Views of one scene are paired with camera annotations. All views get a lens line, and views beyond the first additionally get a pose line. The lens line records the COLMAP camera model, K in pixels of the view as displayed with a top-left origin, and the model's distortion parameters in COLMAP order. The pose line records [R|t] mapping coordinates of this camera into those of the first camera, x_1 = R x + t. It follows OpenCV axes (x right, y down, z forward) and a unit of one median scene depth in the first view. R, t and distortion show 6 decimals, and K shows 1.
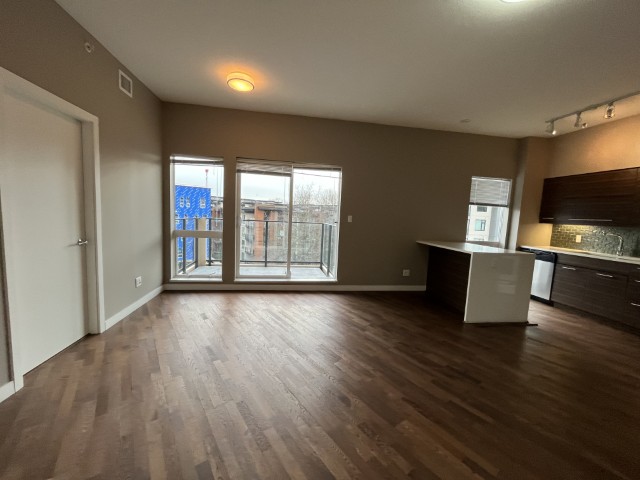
lens RADIAL K [[259.2, 0, 317.0], [0, 259.2, 239.4], [0, 0, 1]] dist [-0.001822, -0.000085]
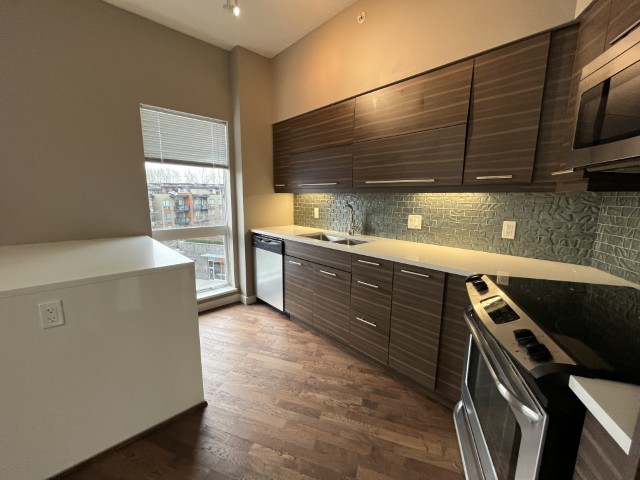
lens RADIAL K [[261.4, 0, 317.4], [0, 261.4, 239.3], [0, 0, 1]] dist [-0.000172, 0.000070]
pose [[0.819966, -0.131221, 0.557168, 0.564658], [0.085389, 0.990519, 0.107617, -0.007231], [-0.566007, -0.040666, 0.823397, 0.378108]]
